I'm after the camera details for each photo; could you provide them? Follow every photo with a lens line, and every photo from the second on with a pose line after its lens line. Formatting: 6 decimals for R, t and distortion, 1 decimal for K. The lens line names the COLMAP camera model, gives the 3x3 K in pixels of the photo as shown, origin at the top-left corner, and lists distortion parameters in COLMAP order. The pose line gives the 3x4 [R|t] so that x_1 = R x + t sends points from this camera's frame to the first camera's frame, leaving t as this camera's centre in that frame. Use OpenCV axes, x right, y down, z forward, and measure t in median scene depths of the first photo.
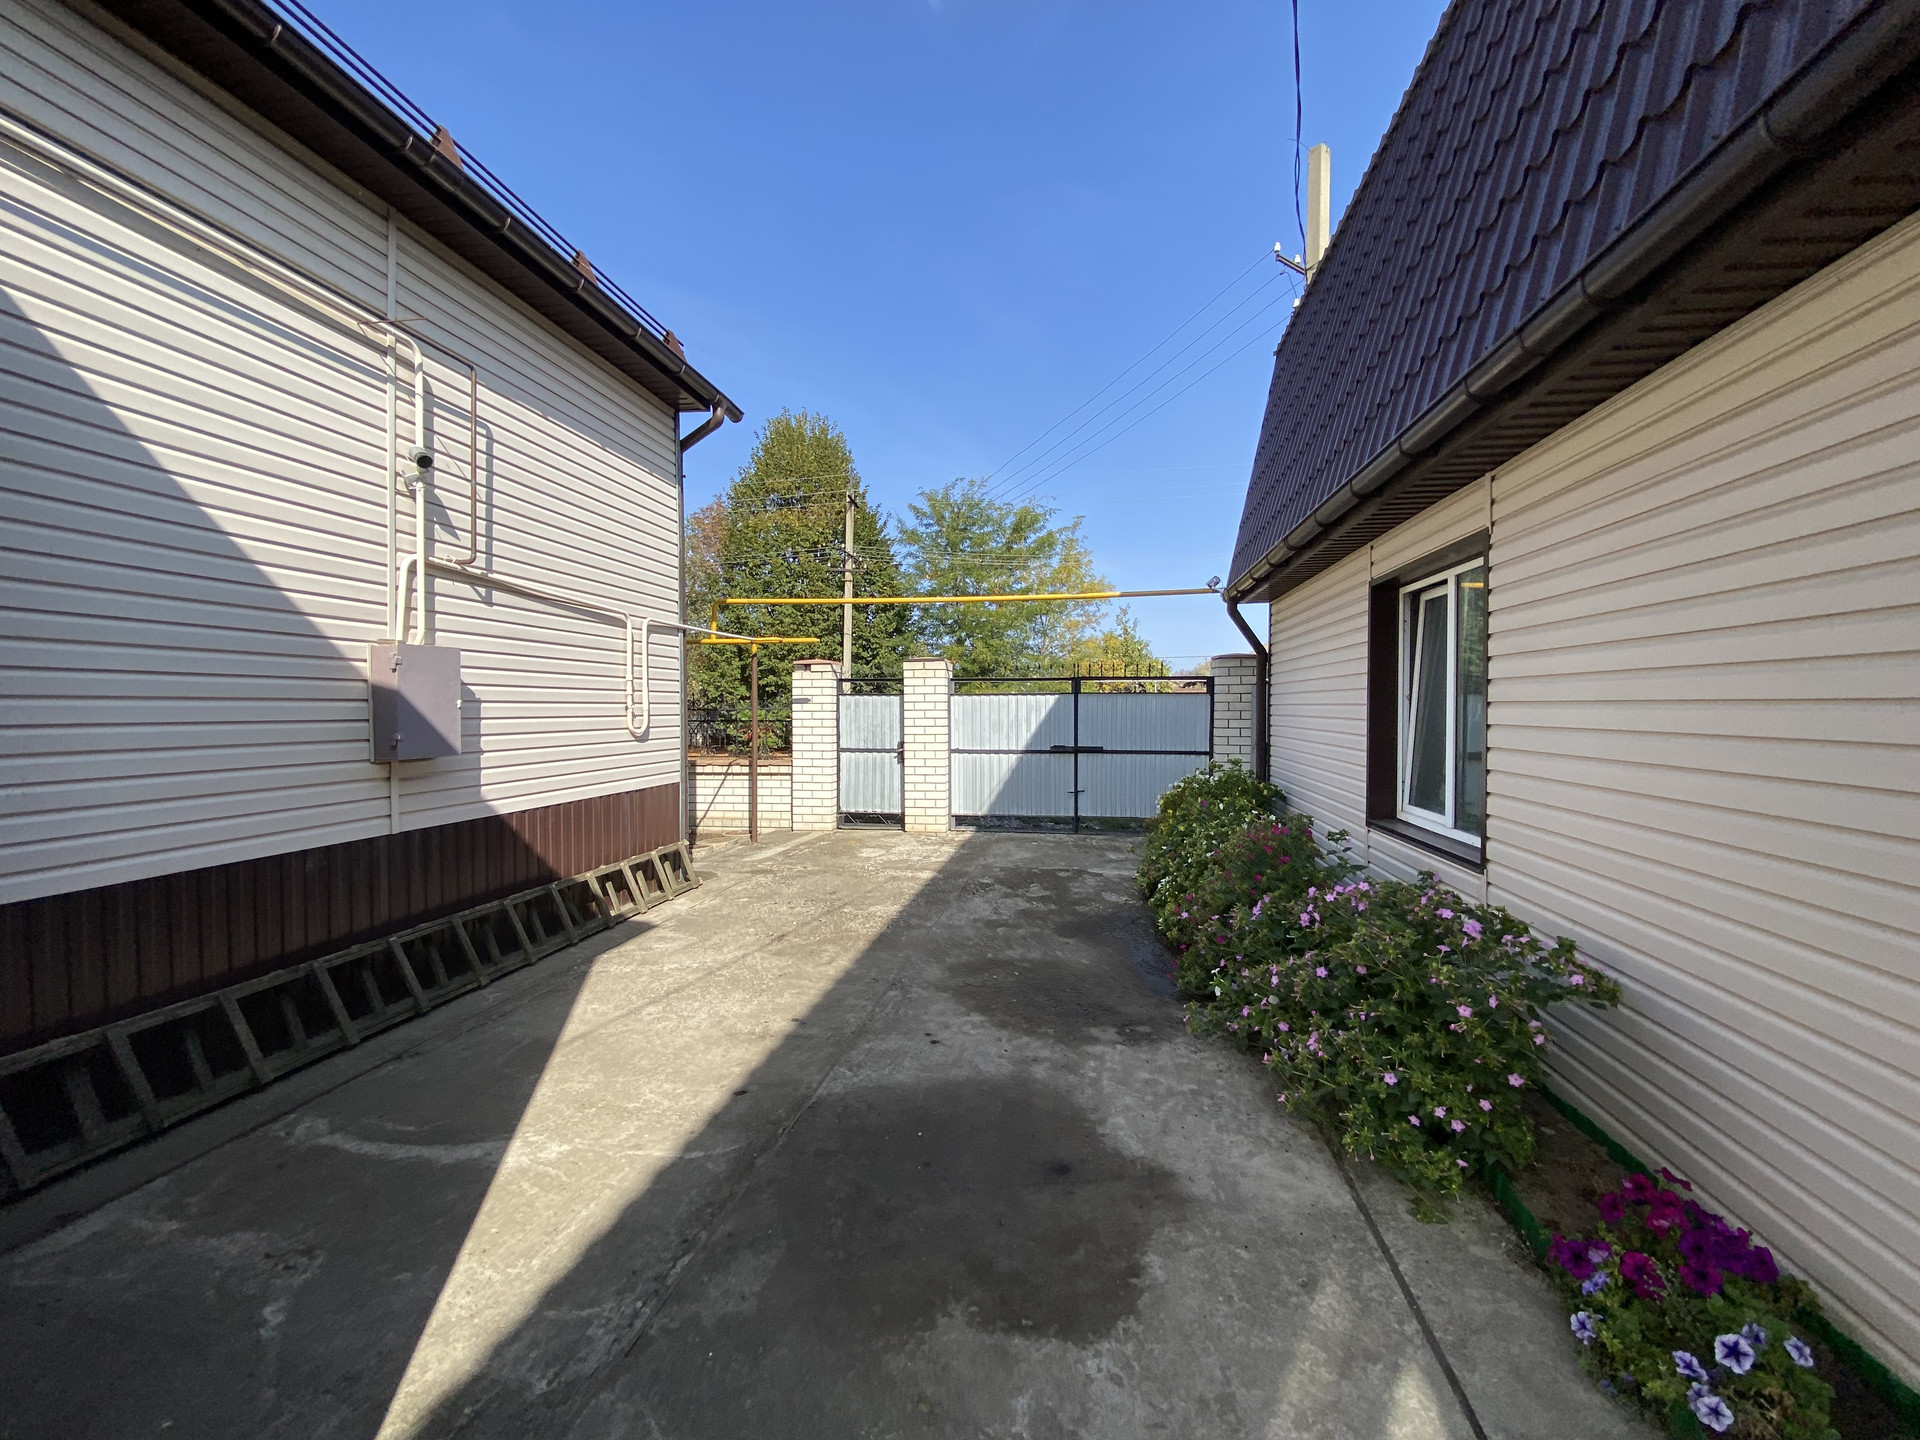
lens RADIAL K [[774.8, 0, 960.0], [0, 774.8, 720.0], [0, 0, 1]] dist [0.029785, -0.025733]
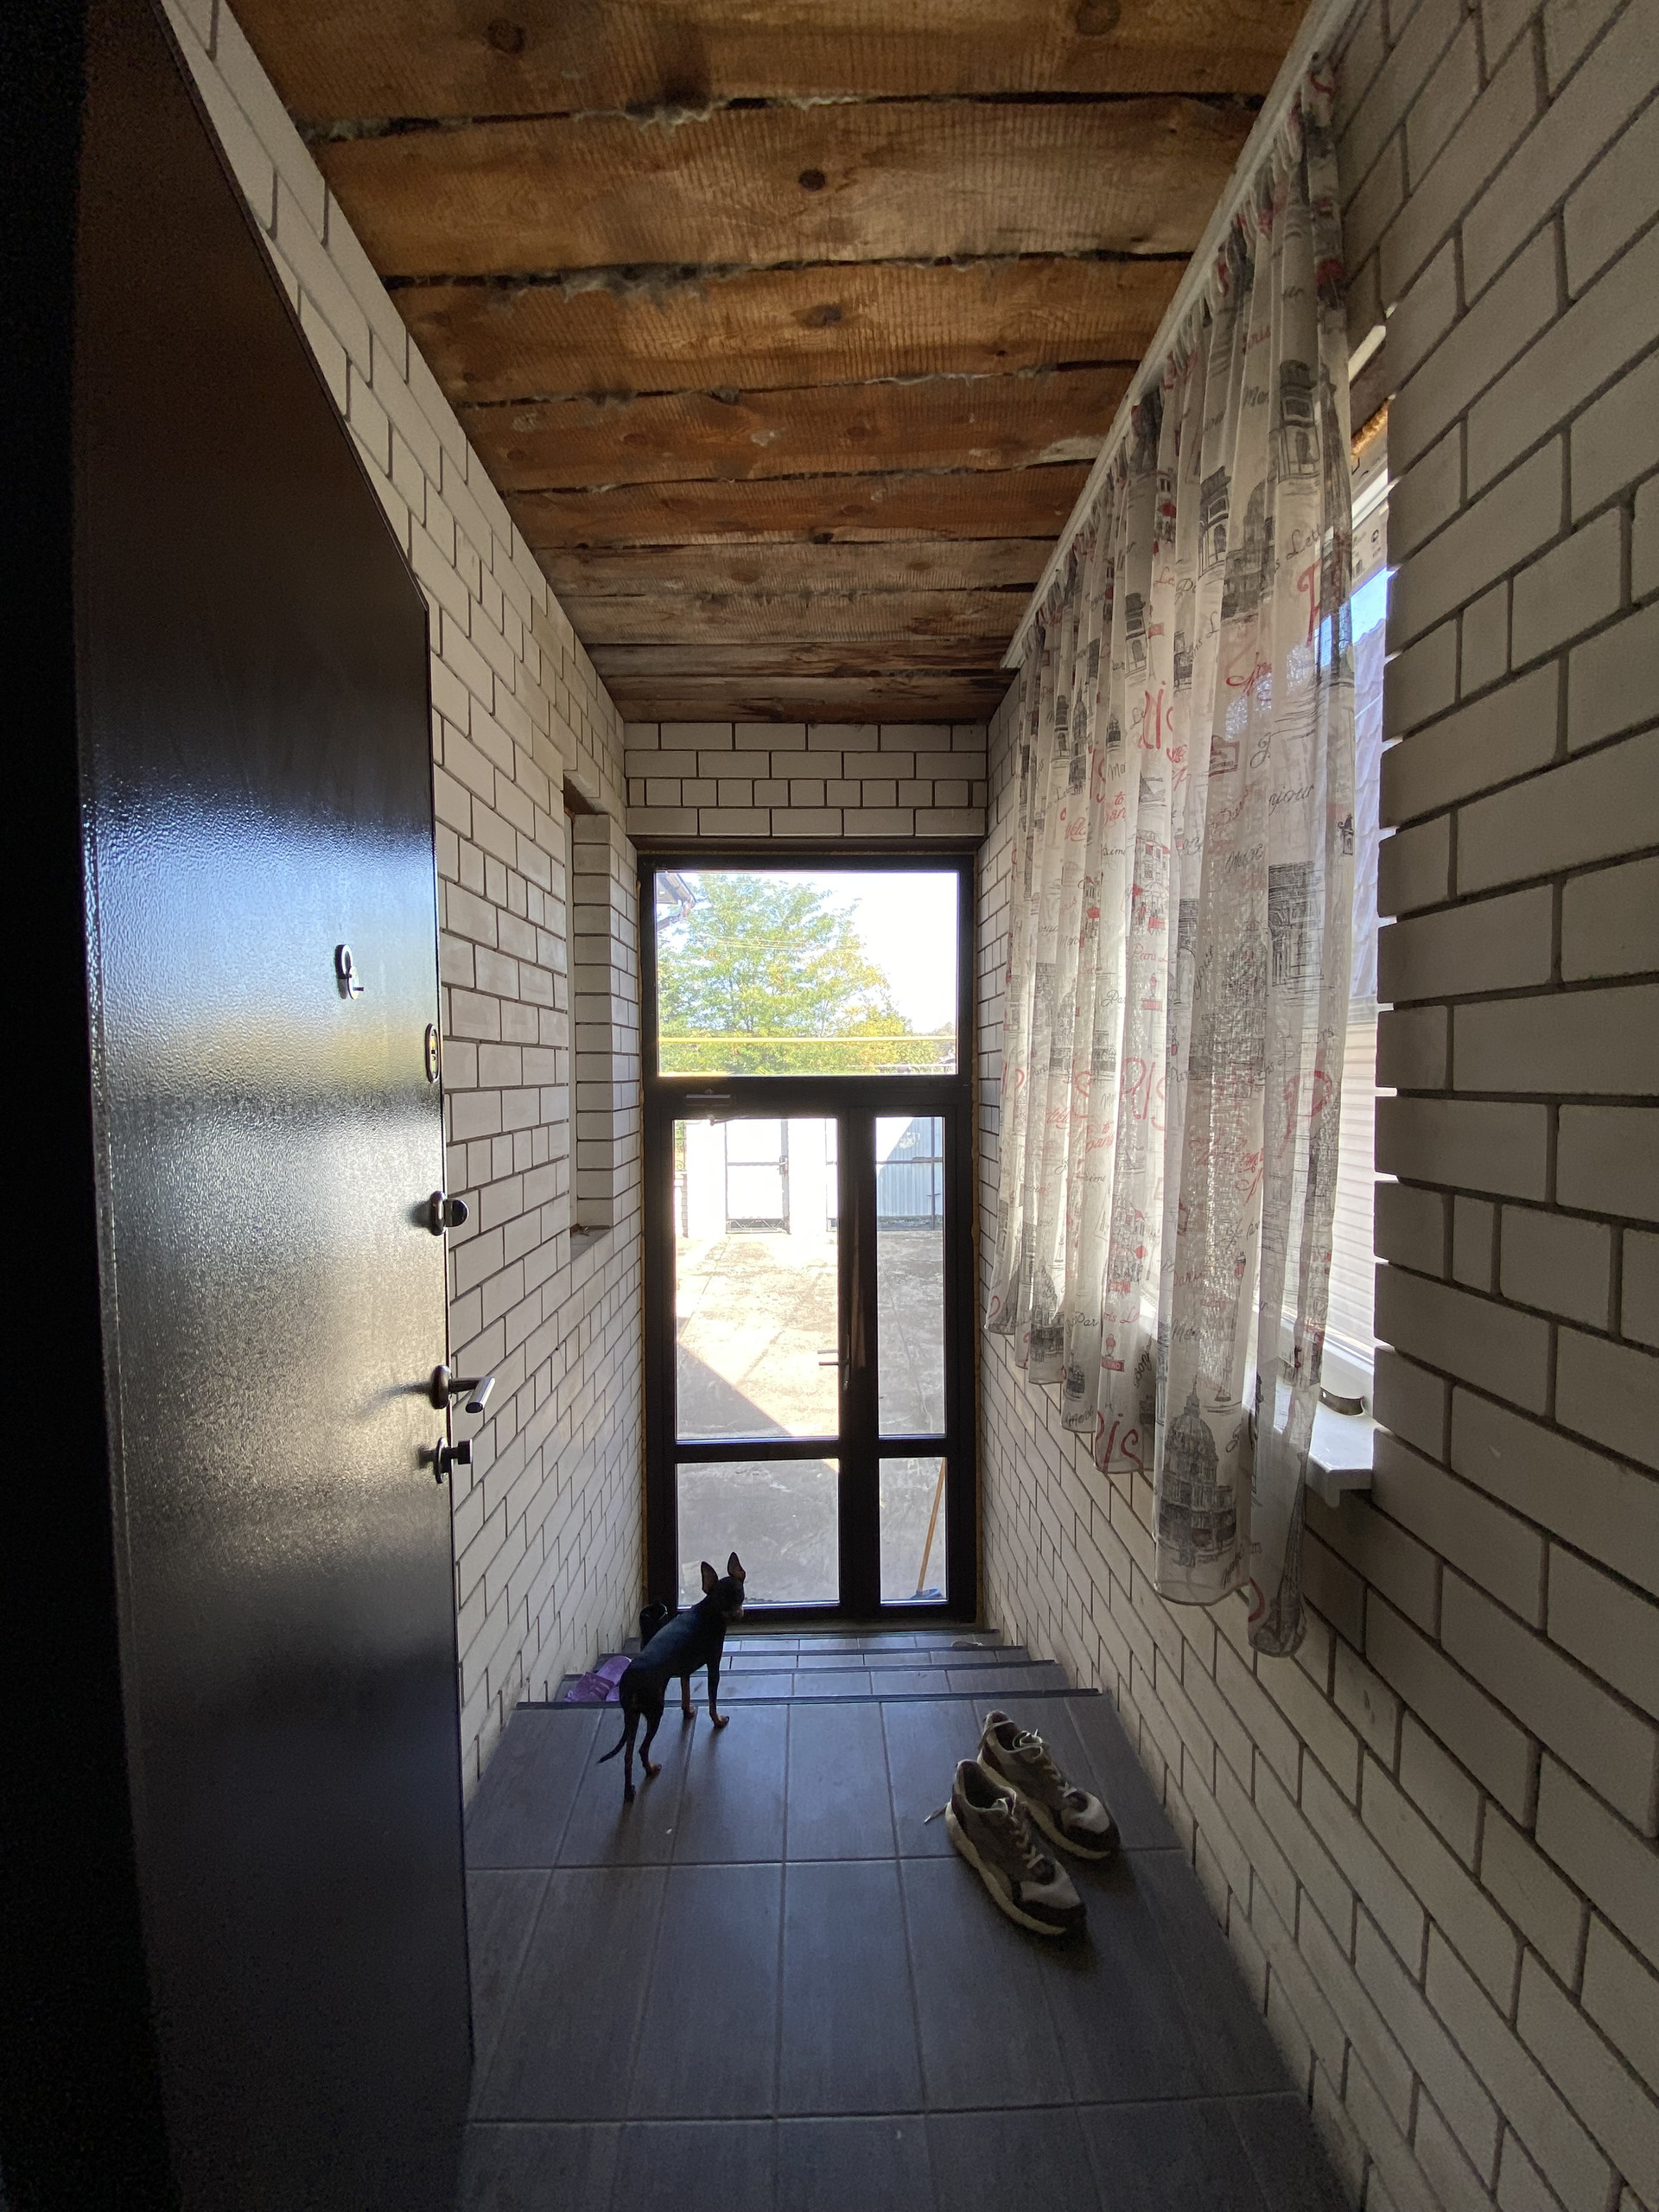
lens RADIAL K [[892.6, 0, 826.1], [0, 892.6, 1098.0], [0, 0, 1]] dist [0.029785, -0.025733]
pose [[0.984135, -0.008625, 0.177210, -0.260900], [0.005878, 0.999854, 0.016023, -0.084026], [-0.177322, -0.014727, 0.984043, -0.338020]]
